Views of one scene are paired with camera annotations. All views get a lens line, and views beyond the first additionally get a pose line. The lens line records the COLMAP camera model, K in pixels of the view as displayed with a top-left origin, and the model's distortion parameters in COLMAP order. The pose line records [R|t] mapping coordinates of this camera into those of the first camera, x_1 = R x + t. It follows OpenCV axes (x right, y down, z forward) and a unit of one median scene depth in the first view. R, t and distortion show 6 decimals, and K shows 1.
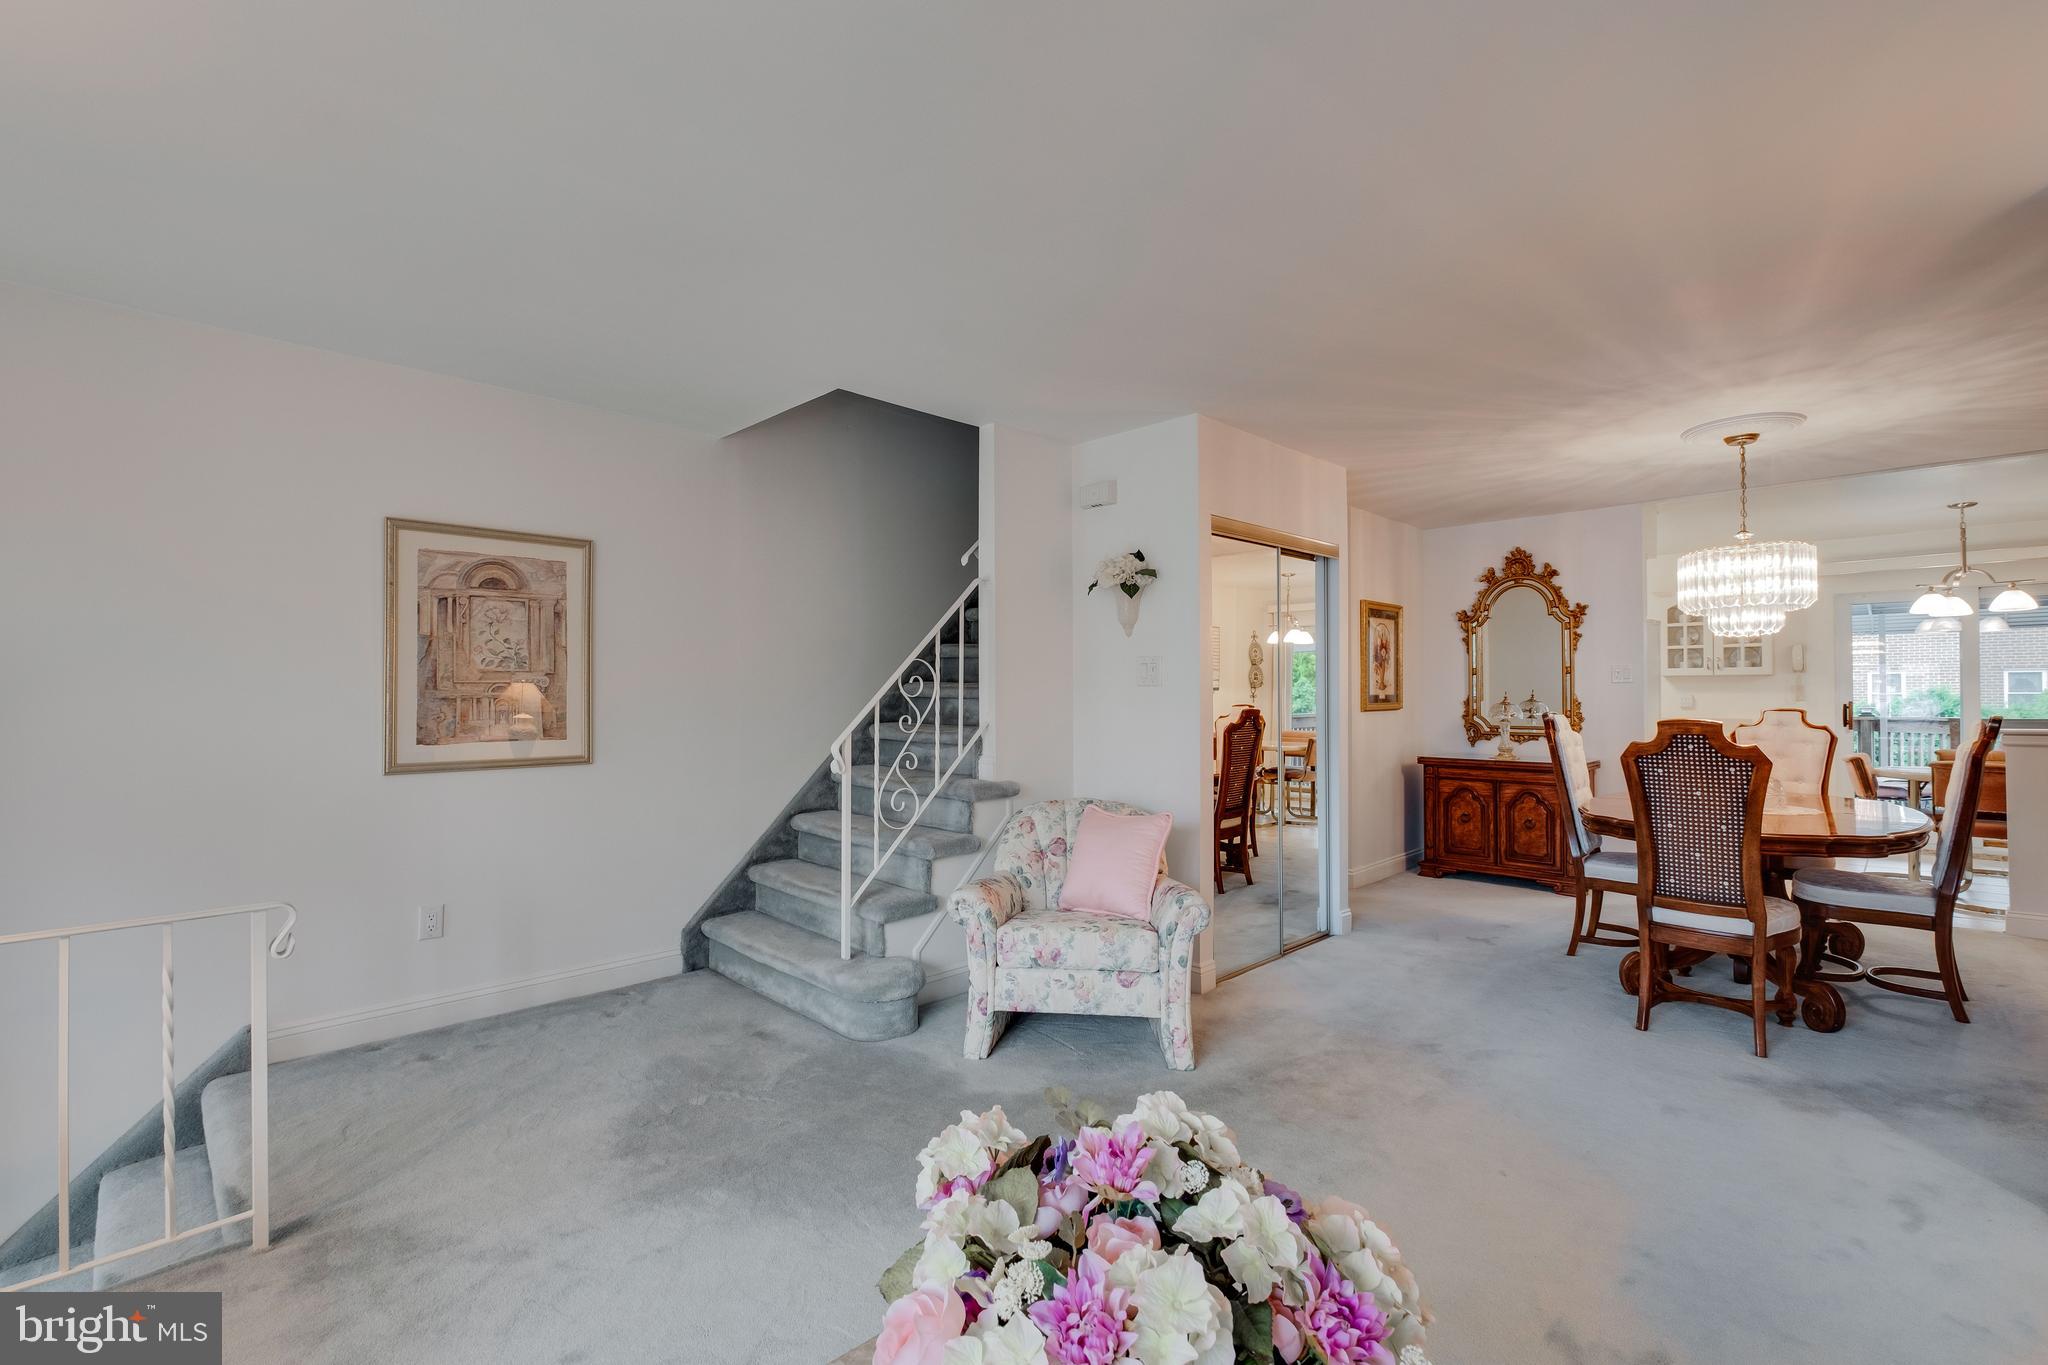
lens RADIAL K [[899.4, 0, 1024.0], [0, 899.4, 682.5], [0, 0, 1]] dist [0.000246, 0.000031]
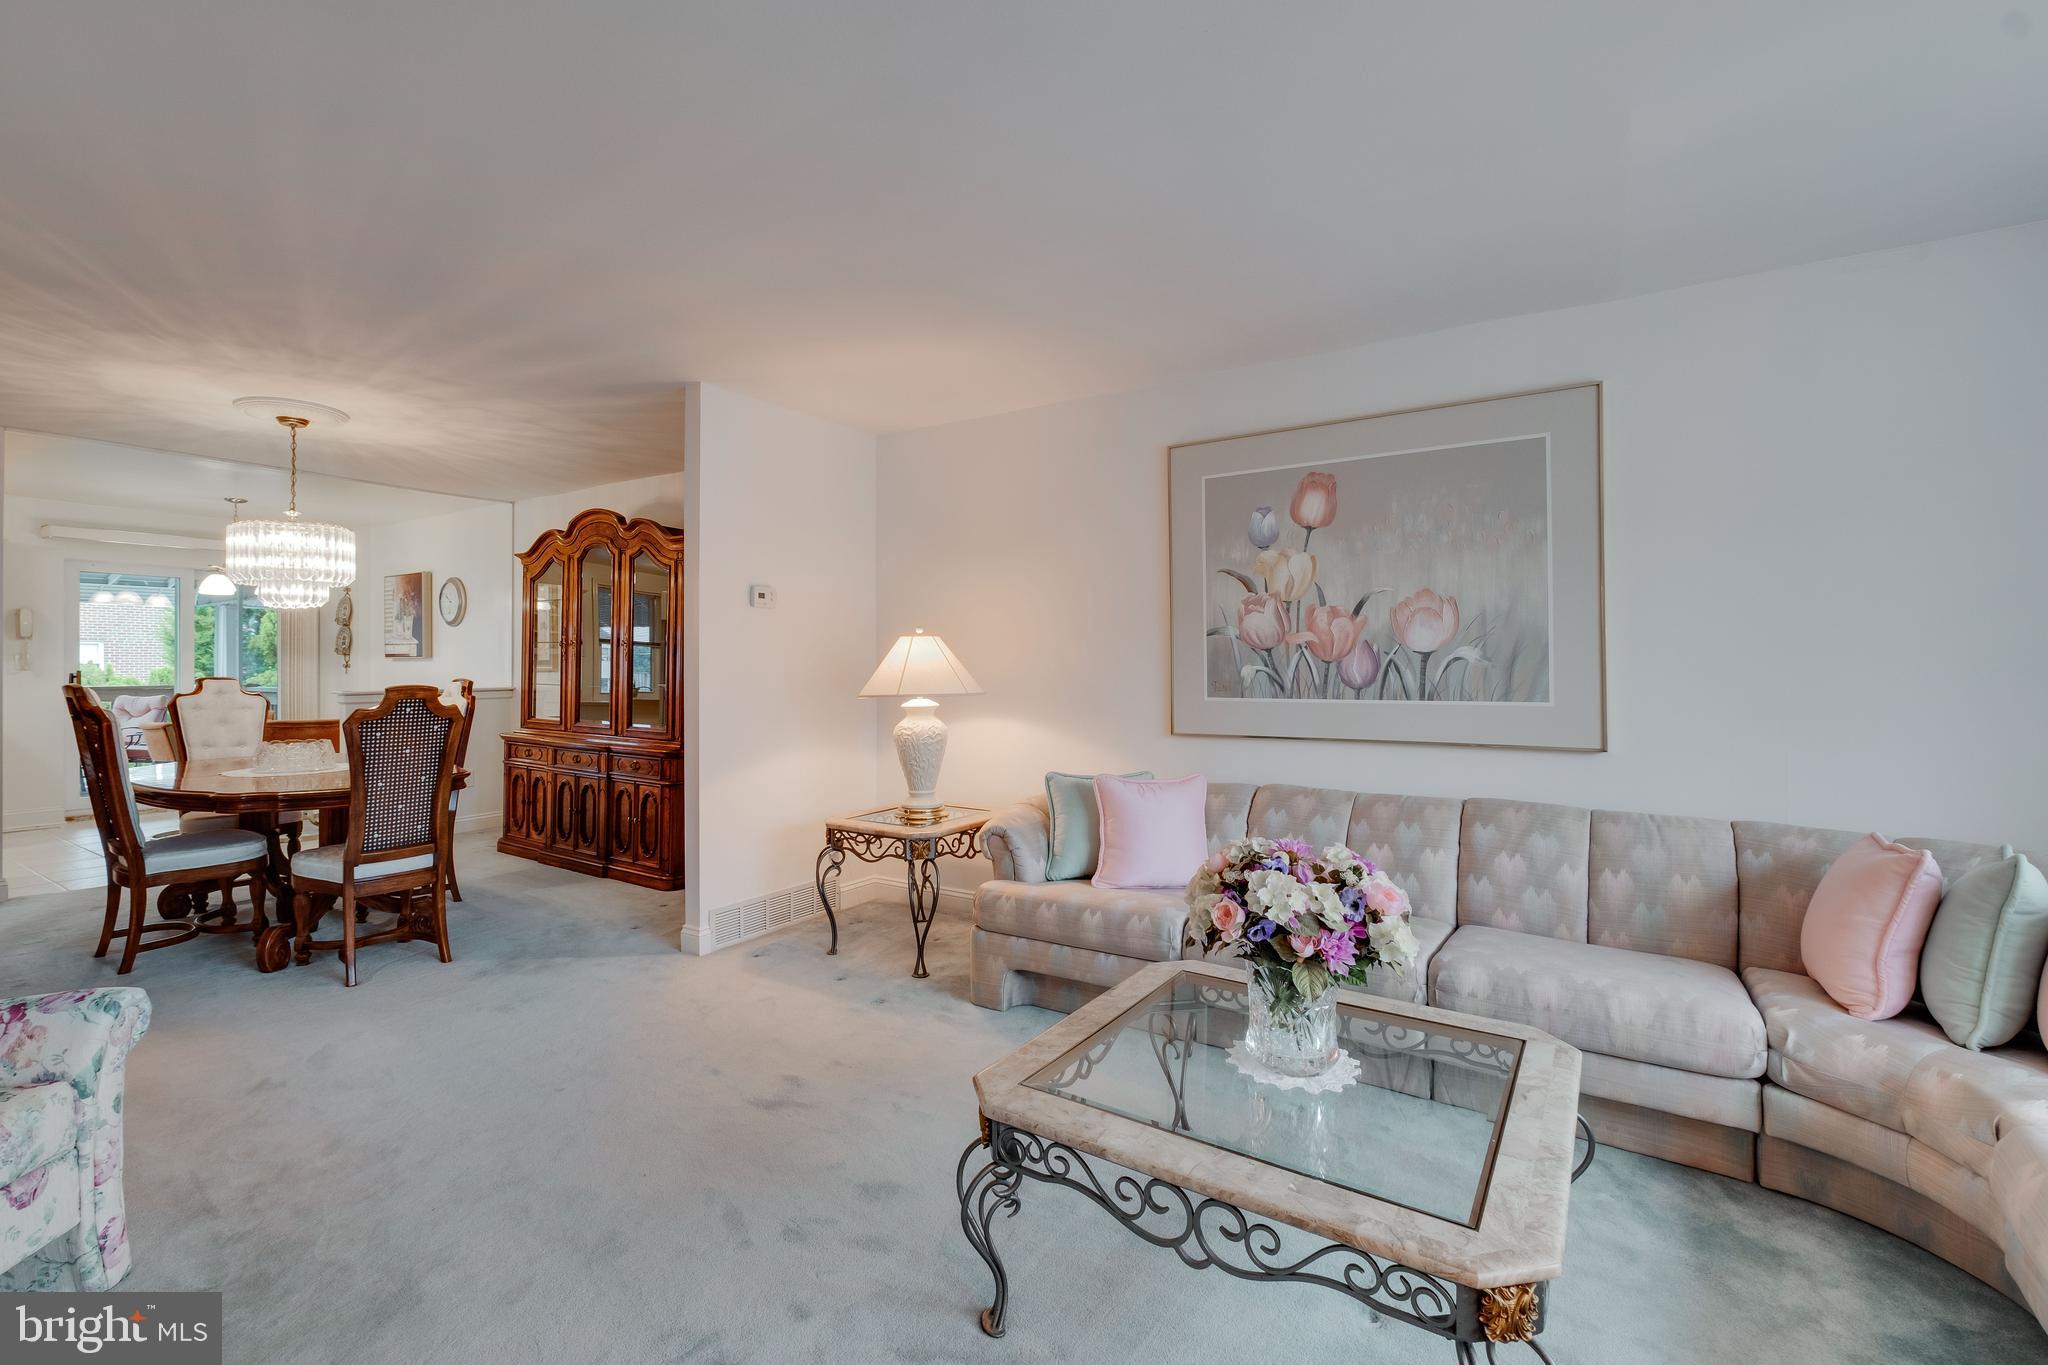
lens RADIAL K [[904.5, 0, 964.4], [0, 904.5, 664.4], [0, 0, 1]] dist [-0.003834, -0.000508]
pose [[-0.171727, 0.002195, 0.985142, -0.320299], [-0.014755, 0.999880, -0.004800, 0.006648], [-0.985034, -0.015360, -0.171674, 0.339159]]
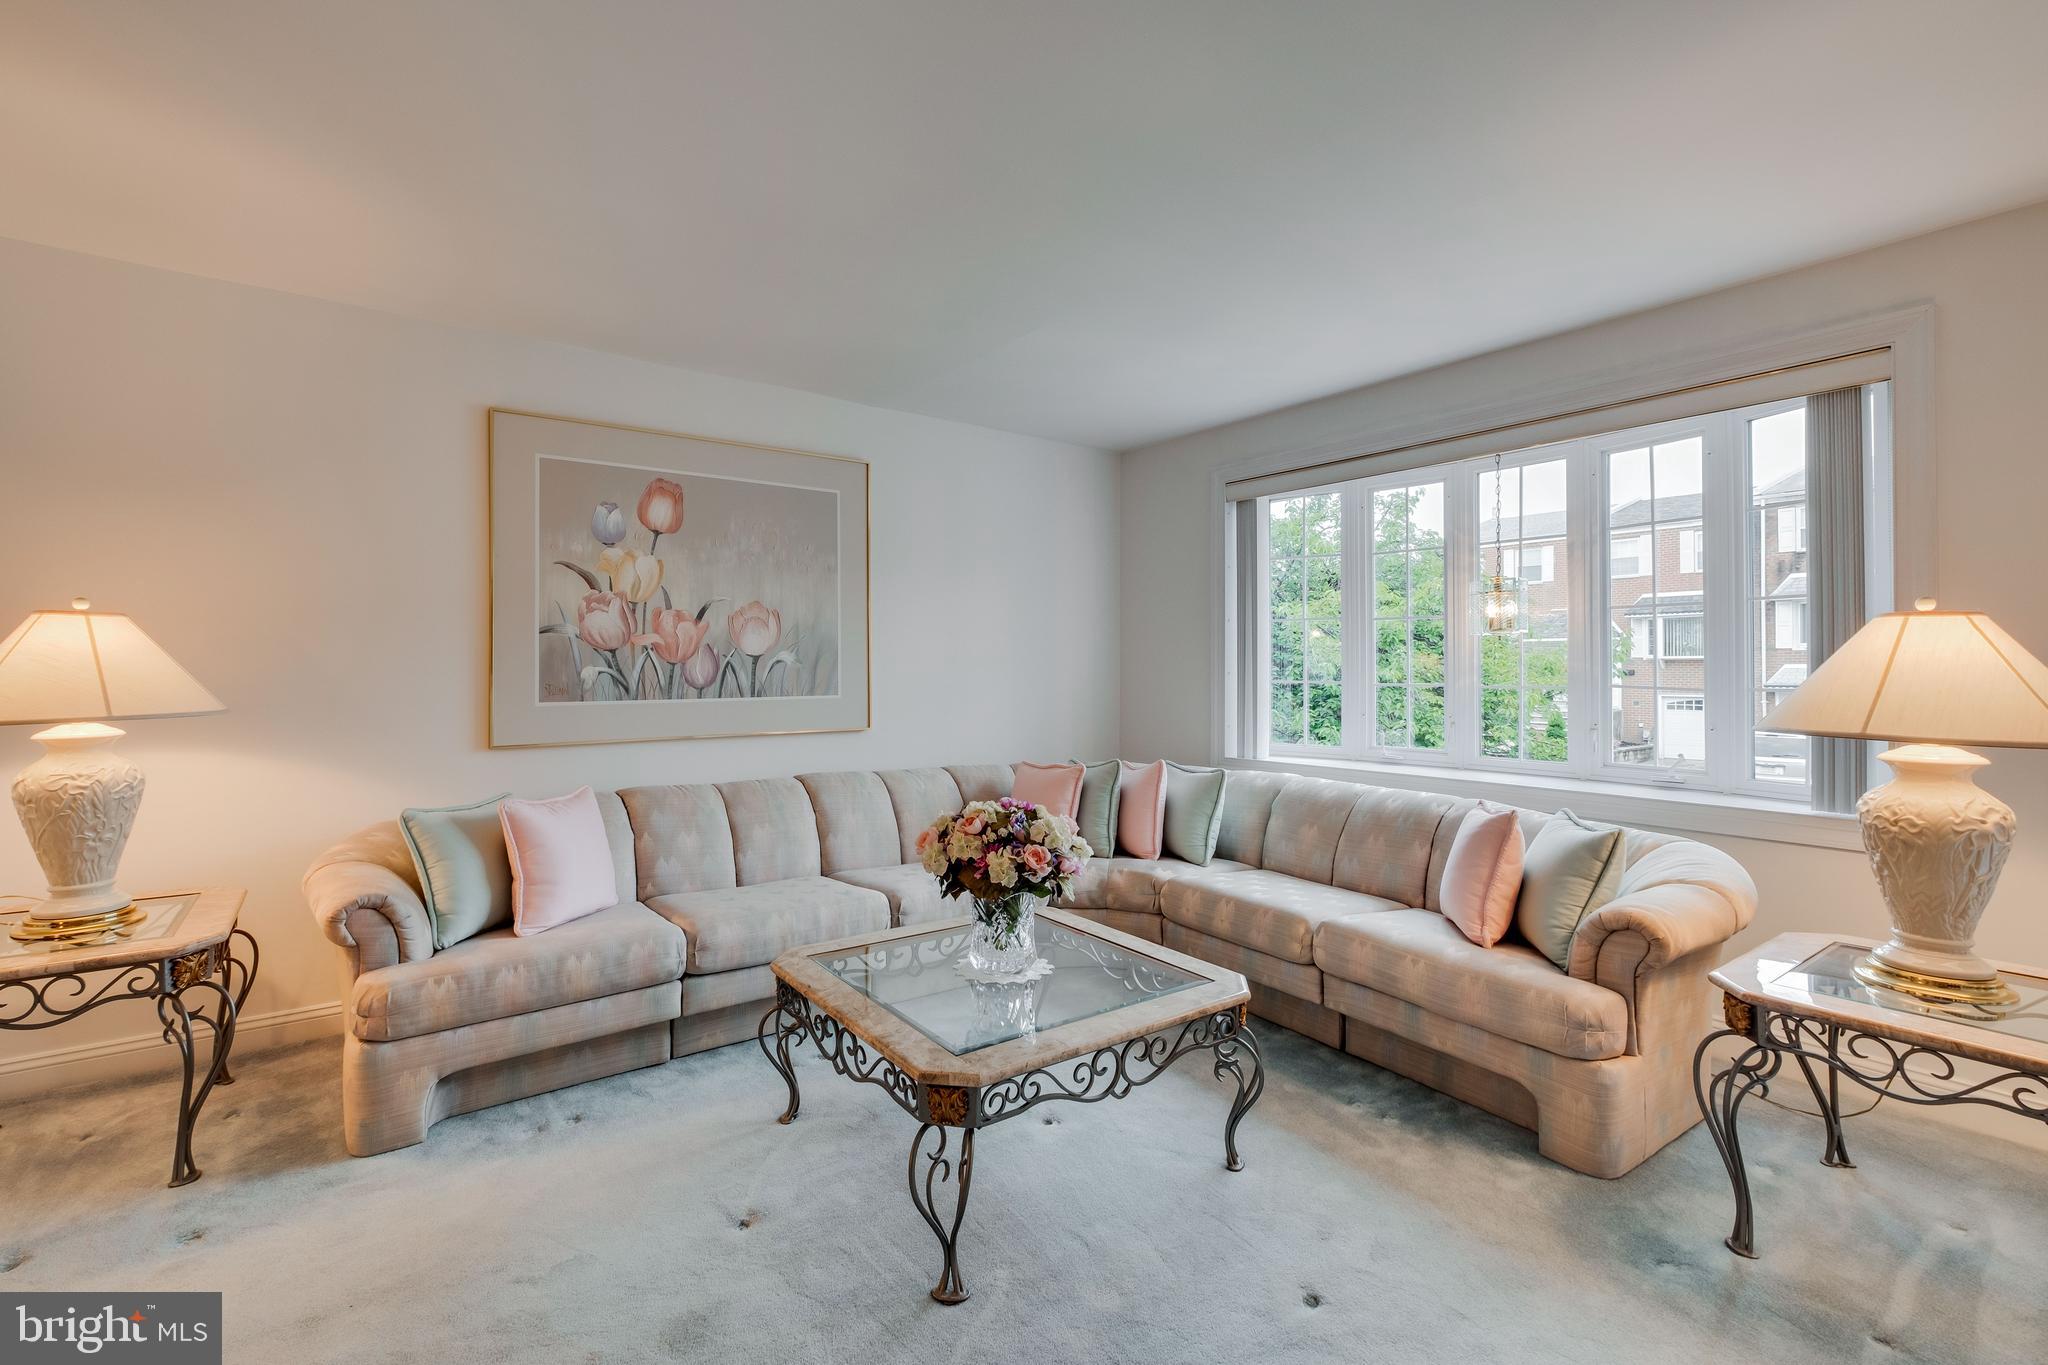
lens RADIAL K [[912.3, 0, 1018.1], [0, 912.3, 652.6], [0, 0, 1]] dist [-0.001589, -0.000168]
pose [[-0.988518, 0.005516, 0.151003, -0.059441], [0.000201, 0.999381, -0.035186, 0.014530], [-0.151104, -0.034752, -0.987907, 0.631709]]
